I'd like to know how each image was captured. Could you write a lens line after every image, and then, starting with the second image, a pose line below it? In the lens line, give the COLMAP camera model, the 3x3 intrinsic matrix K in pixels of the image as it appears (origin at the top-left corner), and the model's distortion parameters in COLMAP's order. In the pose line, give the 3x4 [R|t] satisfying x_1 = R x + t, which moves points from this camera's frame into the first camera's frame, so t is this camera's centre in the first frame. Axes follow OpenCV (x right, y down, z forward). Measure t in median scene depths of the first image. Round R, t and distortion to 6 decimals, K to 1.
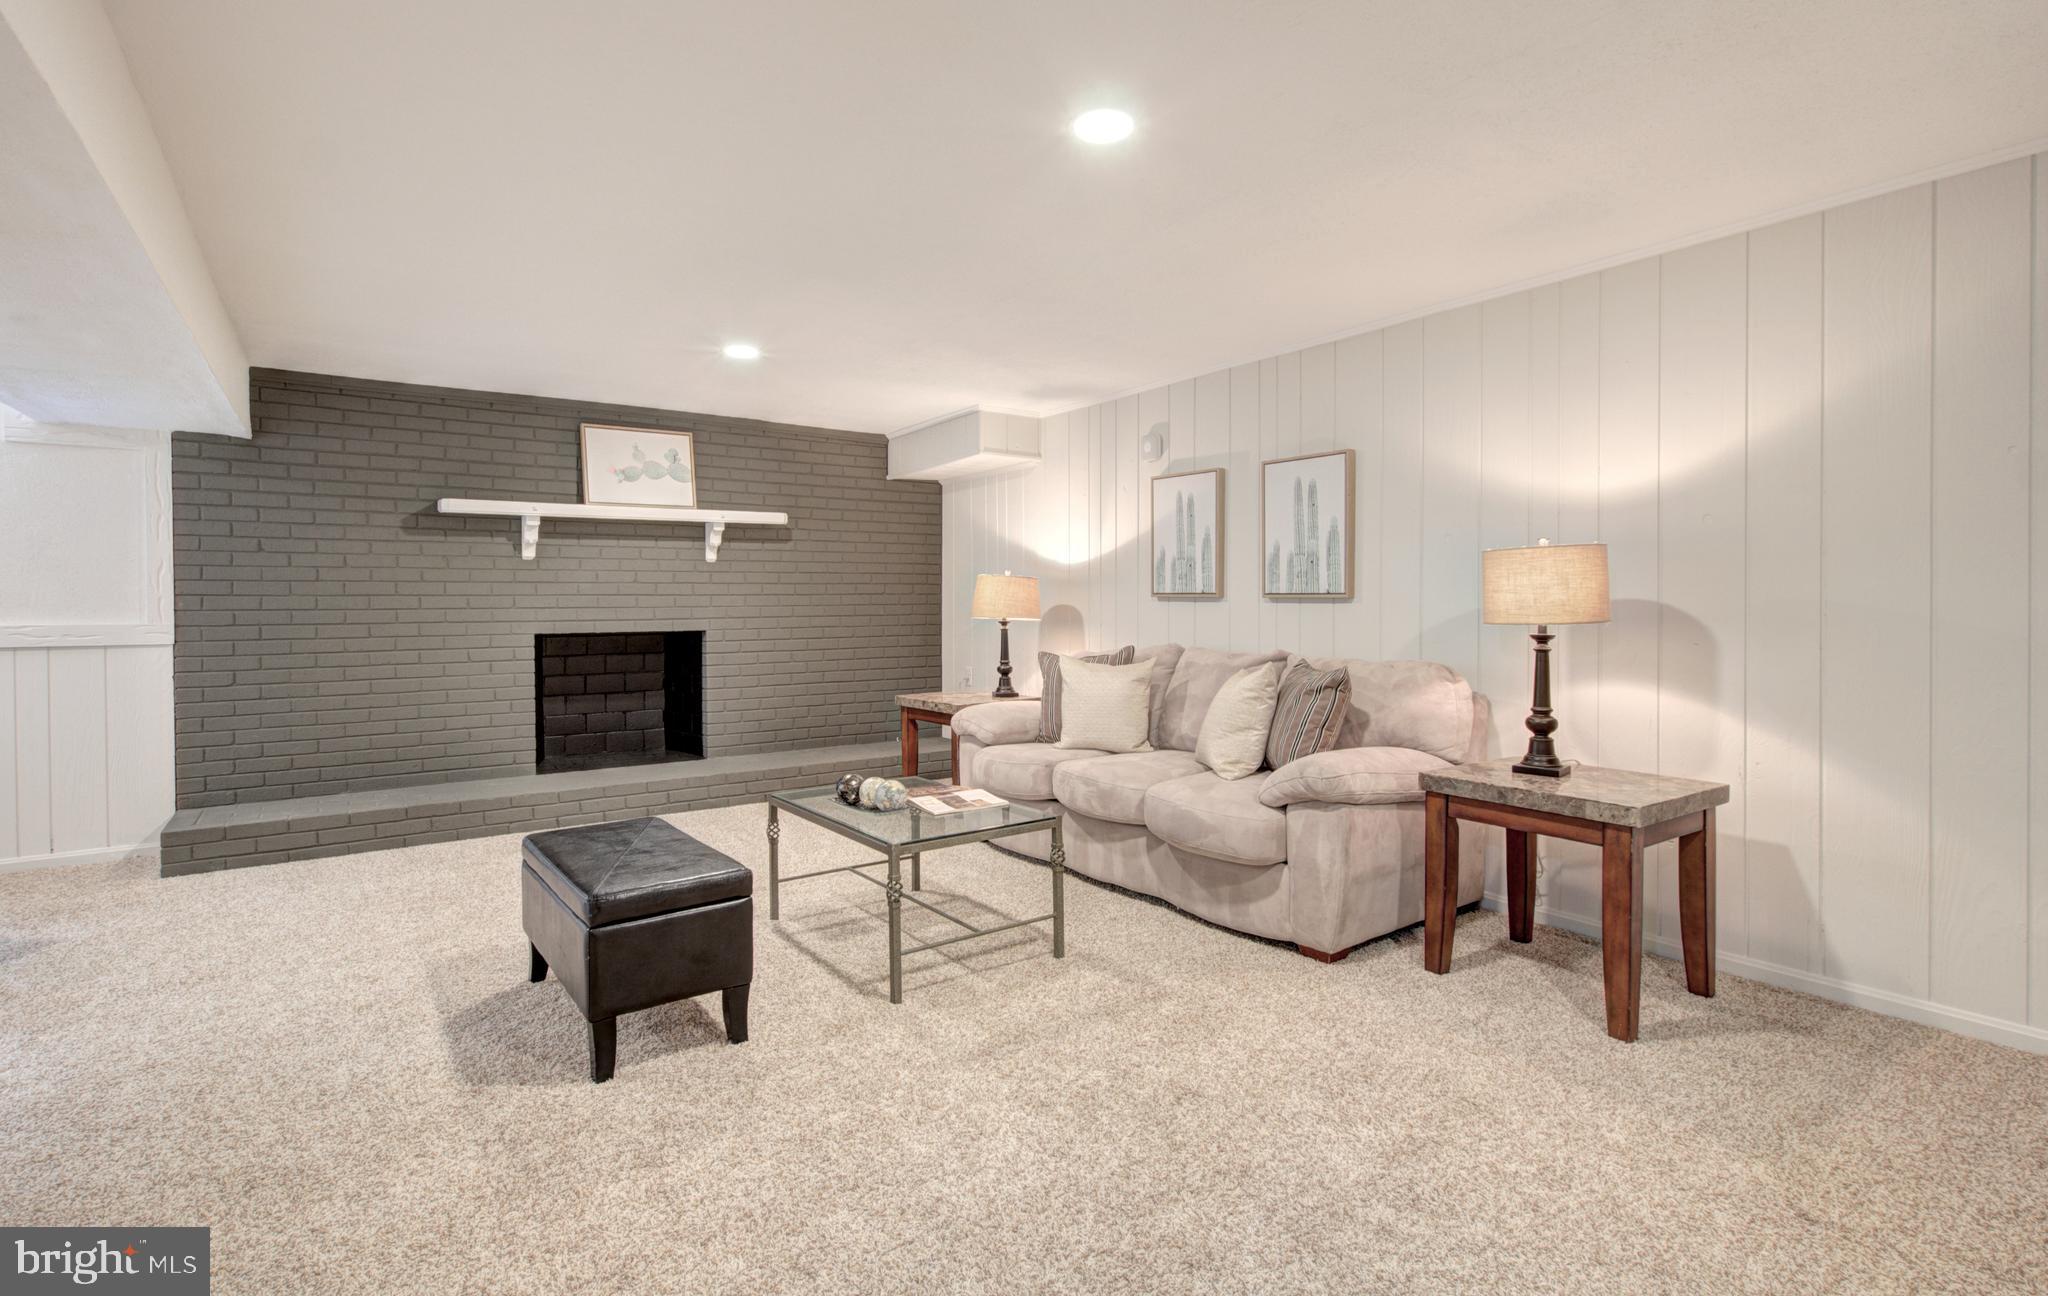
lens RADIAL K [[952.3, 0, 1022.8], [0, 952.3, 629.8], [0, 0, 1]] dist [-0.013836, 0.003747]
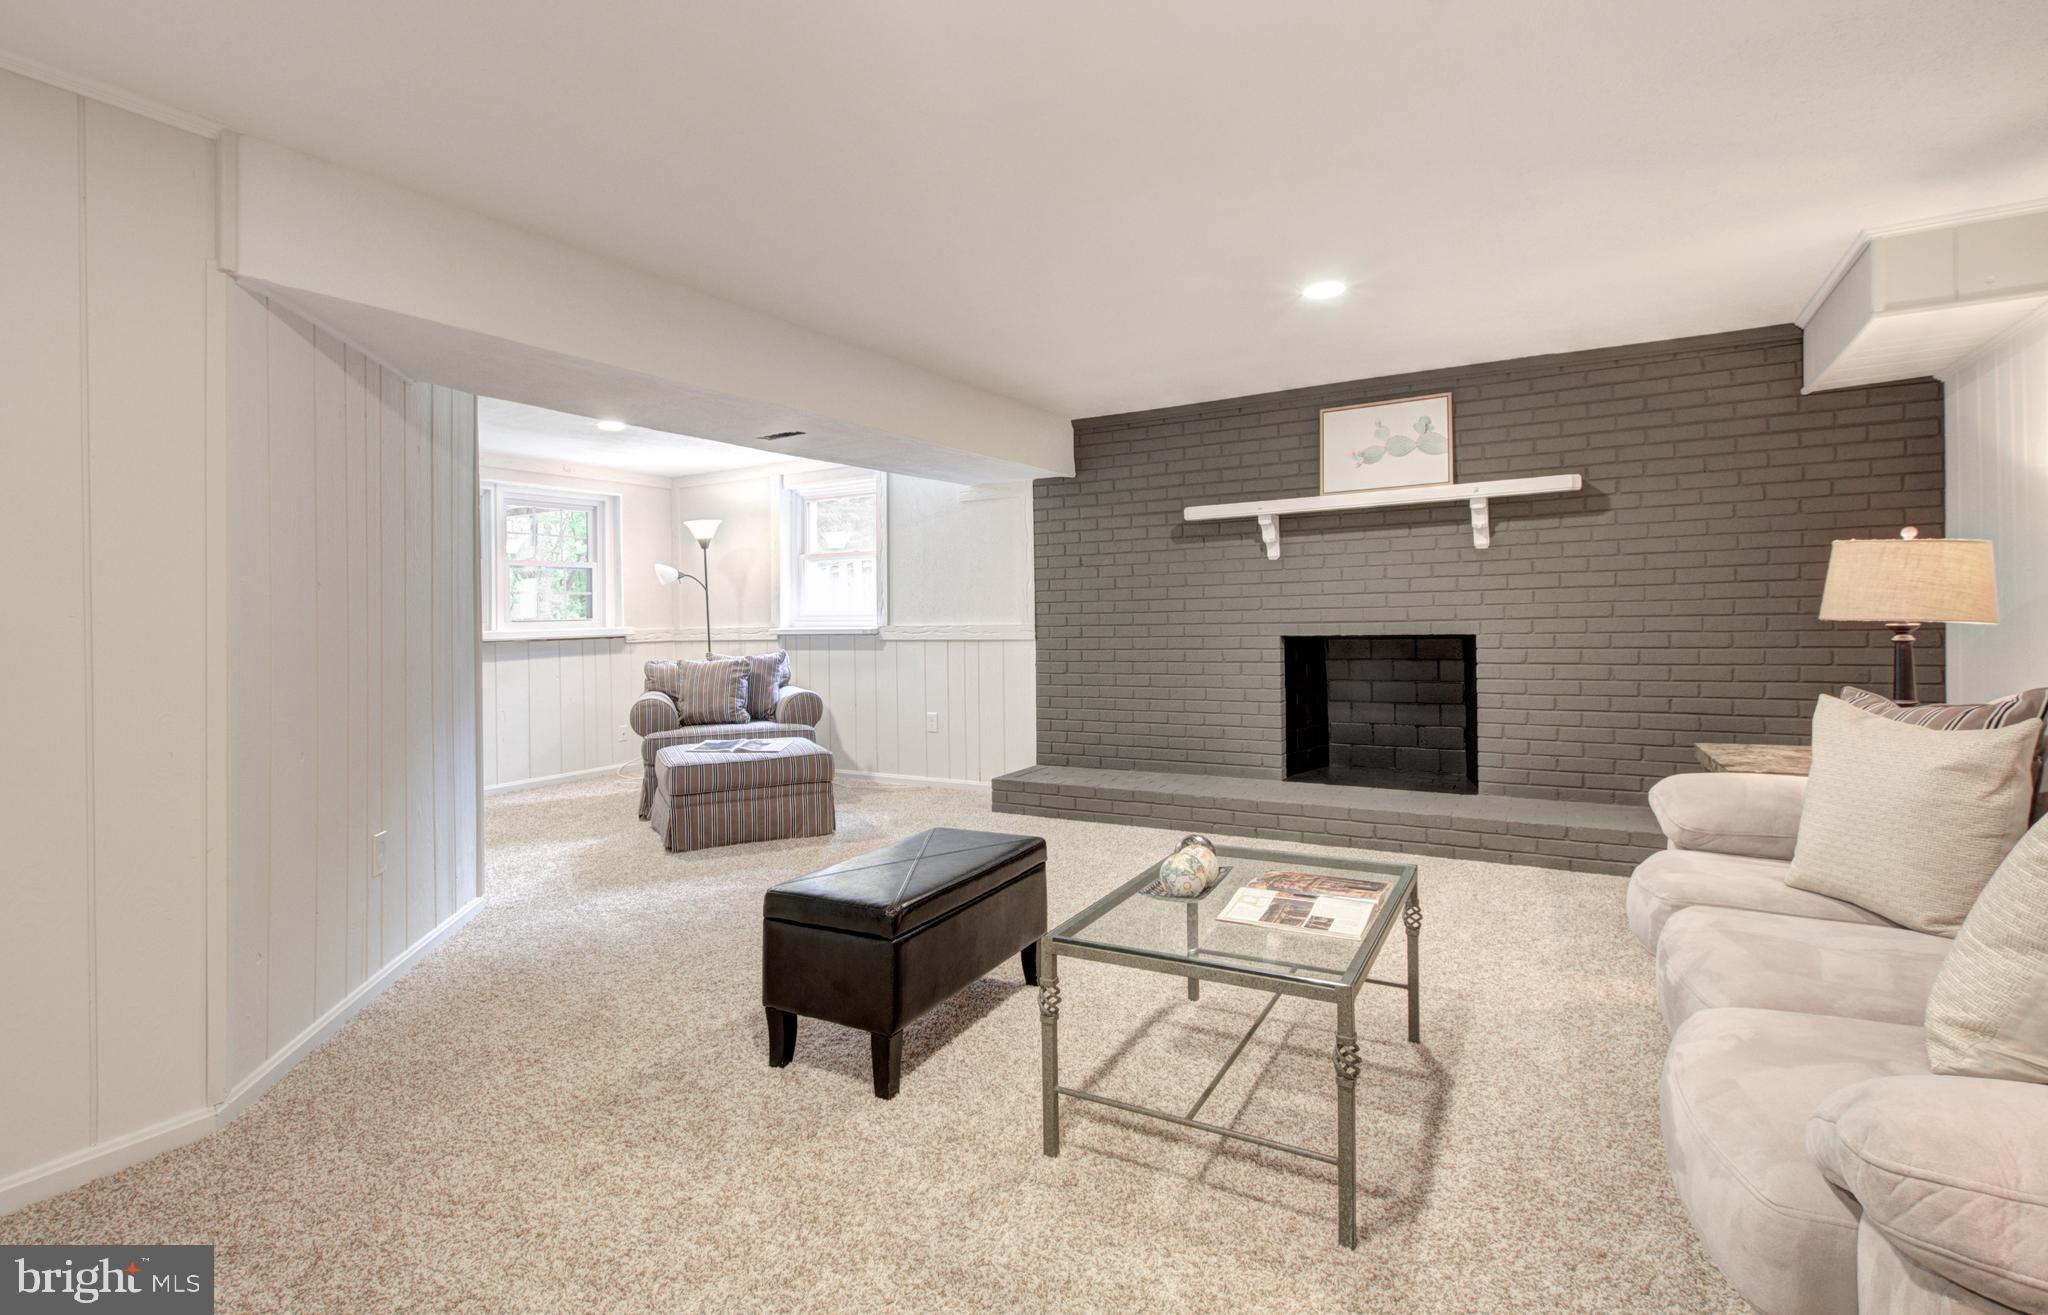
lens RADIAL K [[957.3, 0, 1015.4], [0, 957.3, 625.0], [0, 0, 1]] dist [-0.013432, -0.000157]
pose [[0.402917, 0.004720, -0.915225, 0.271122], [-0.008755, 0.999961, 0.001302, -0.005517], [0.915195, 0.007488, 0.402942, 0.355900]]
